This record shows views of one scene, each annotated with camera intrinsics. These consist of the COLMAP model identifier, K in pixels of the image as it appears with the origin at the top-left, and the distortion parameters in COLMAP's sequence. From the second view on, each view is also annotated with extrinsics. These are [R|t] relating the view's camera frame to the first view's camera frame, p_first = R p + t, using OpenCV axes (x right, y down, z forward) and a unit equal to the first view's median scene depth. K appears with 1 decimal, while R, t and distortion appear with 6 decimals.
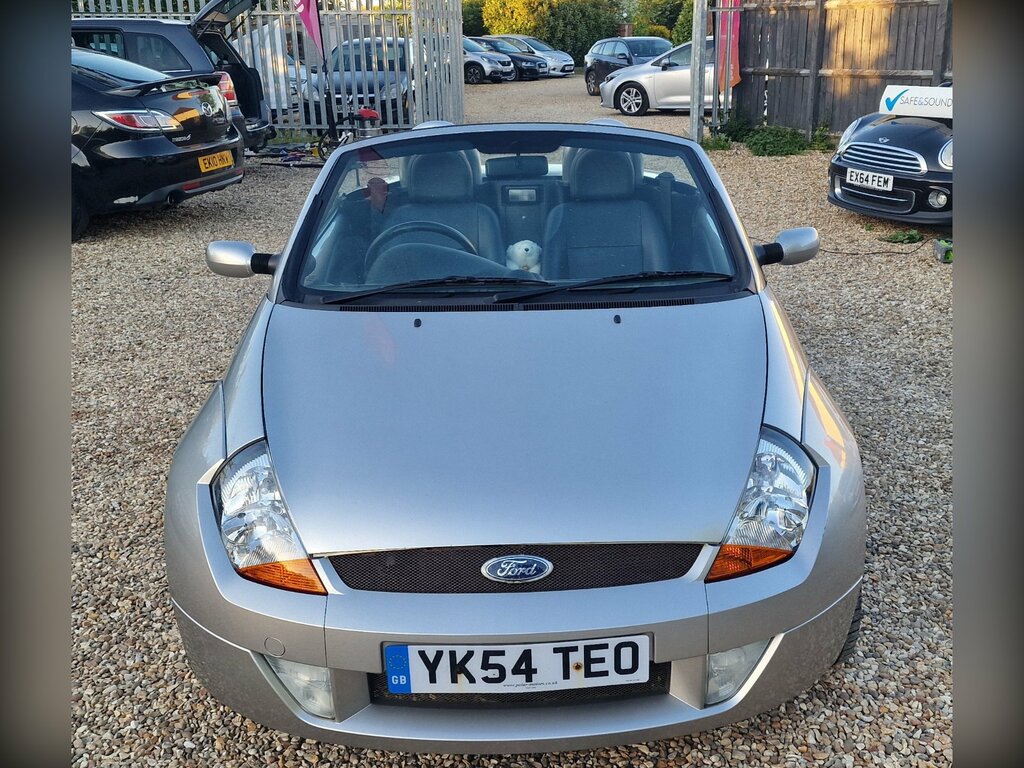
lens RADIAL K [[964.8, 0, 576.0], [0, 964.8, 372.7], [0, 0, 1]] dist [0.109629, -0.143792]
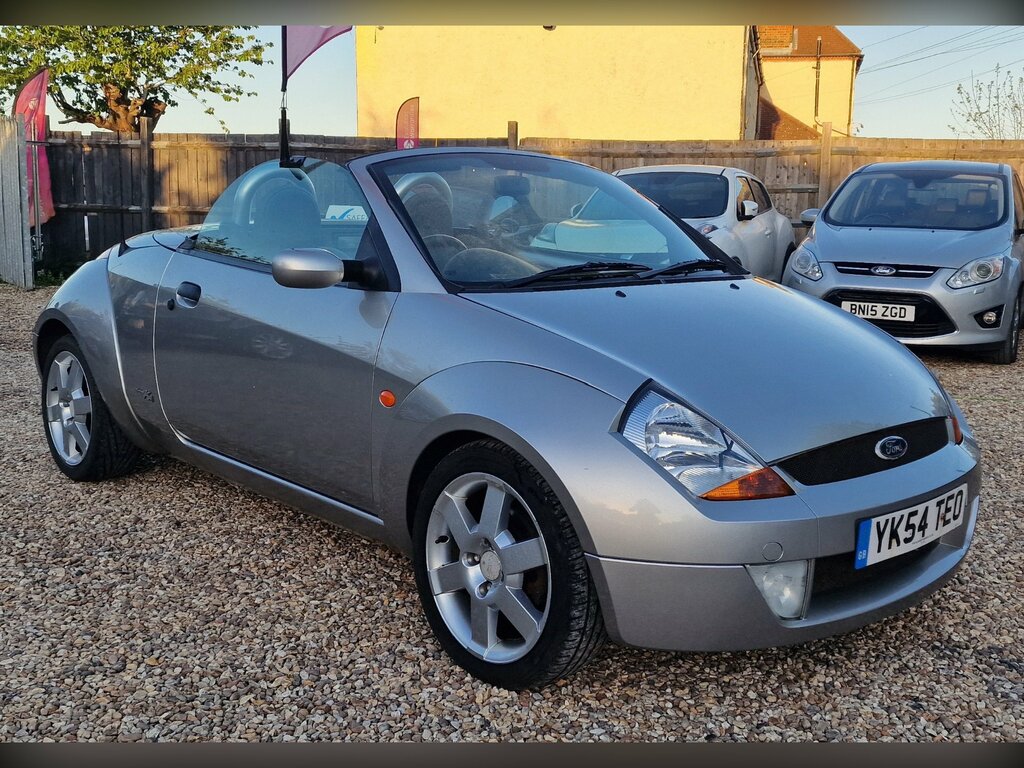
lens RADIAL K [[979.0, 0, 488.1], [0, 979.0, 378.7], [0, 0, 1]] dist [0.061319, -0.019095]
pose [[0.785357, -0.082406, 0.613533, -0.925199], [0.172564, 0.980957, -0.089136, 0.108010], [-0.594504, 0.175878, 0.784622, 0.244959]]
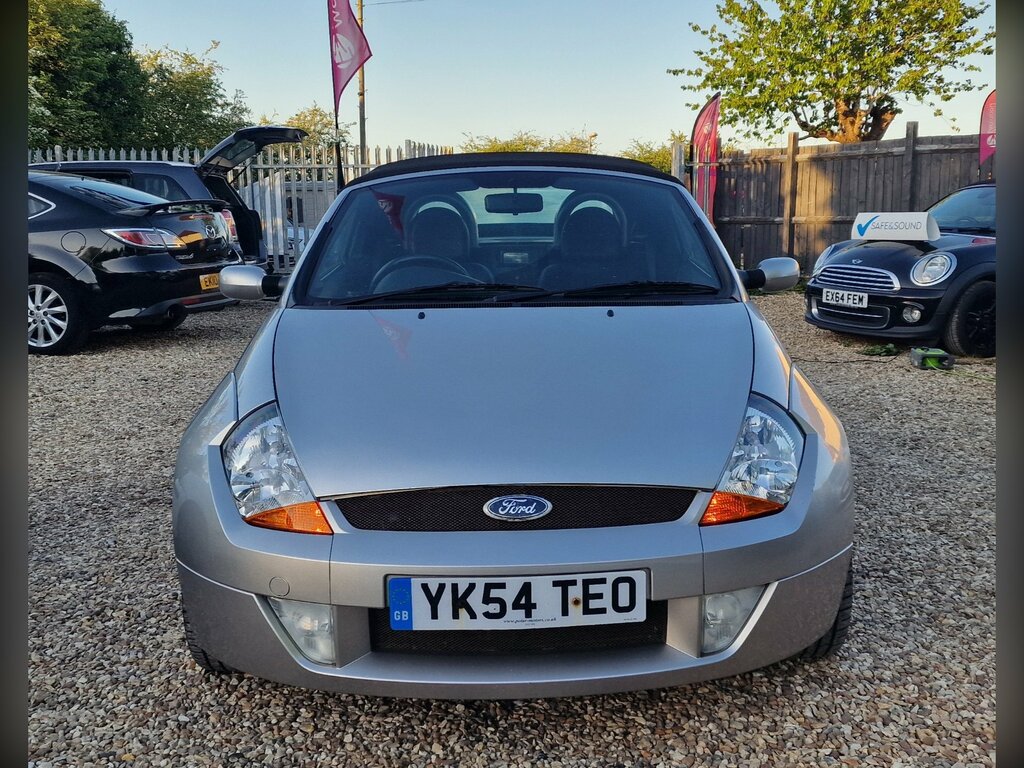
lens RADIAL K [[960.1, 0, 561.0], [0, 960.1, 383.3], [0, 0, 1]] dist [0.135323, -0.185581]
pose [[0.999996, 0.002061, 0.001813, -0.012862], [-0.001769, 0.988959, -0.148180, 0.171391], [-0.002099, 0.148176, 0.988959, -0.029353]]
